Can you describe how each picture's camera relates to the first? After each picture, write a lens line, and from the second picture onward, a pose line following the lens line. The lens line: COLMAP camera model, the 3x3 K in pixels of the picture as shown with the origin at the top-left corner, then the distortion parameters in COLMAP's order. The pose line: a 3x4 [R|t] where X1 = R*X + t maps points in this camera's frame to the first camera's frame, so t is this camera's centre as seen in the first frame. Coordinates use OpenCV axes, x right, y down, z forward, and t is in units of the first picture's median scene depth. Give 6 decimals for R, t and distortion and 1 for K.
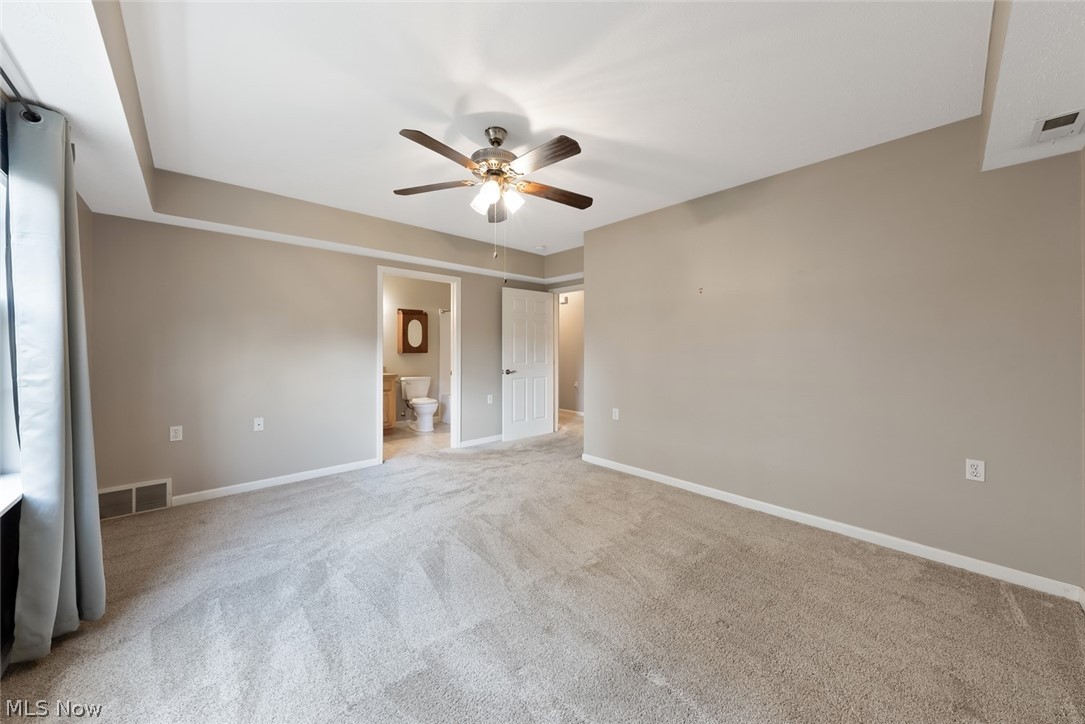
lens RADIAL K [[379.0, 0, 549.3], [0, 379.0, 342.6], [0, 0, 1]] dist [-0.002854, -0.000103]
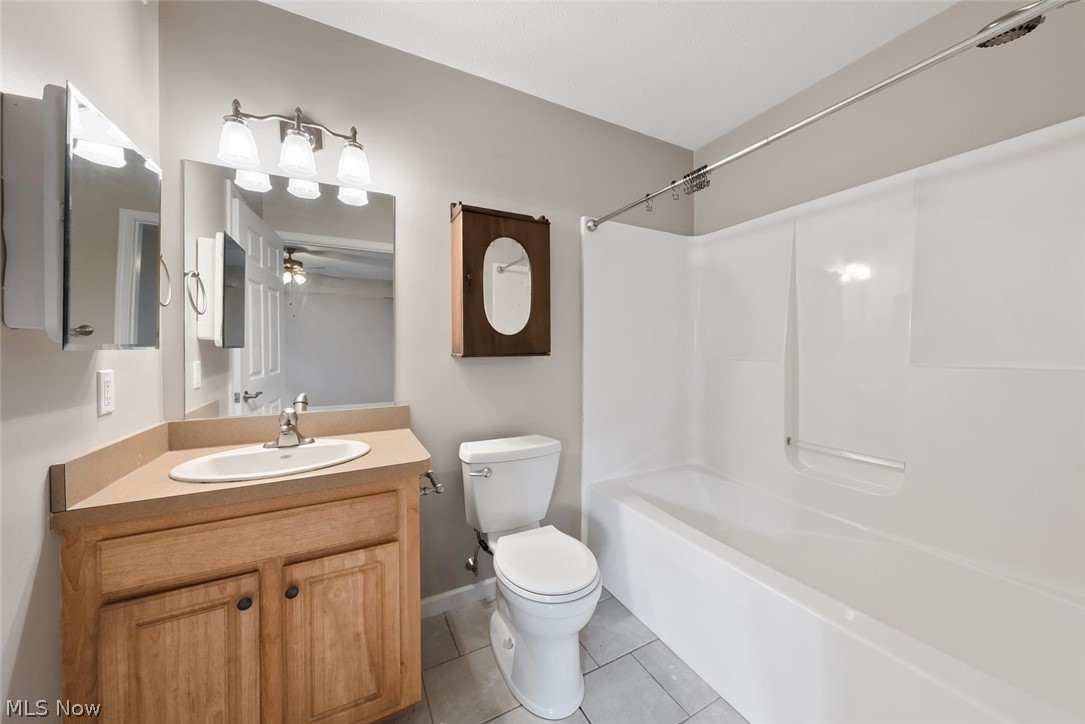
lens RADIAL K [[379.0, 0, 549.3], [0, 379.0, 342.6], [0, 0, 1]] dist [-0.002854, -0.000103]
pose [[0.964424, -0.001376, -0.264357, -0.250379], [0.006862, 0.999780, 0.019830, 0.011920], [0.264271, -0.020938, 0.964221, 0.737008]]
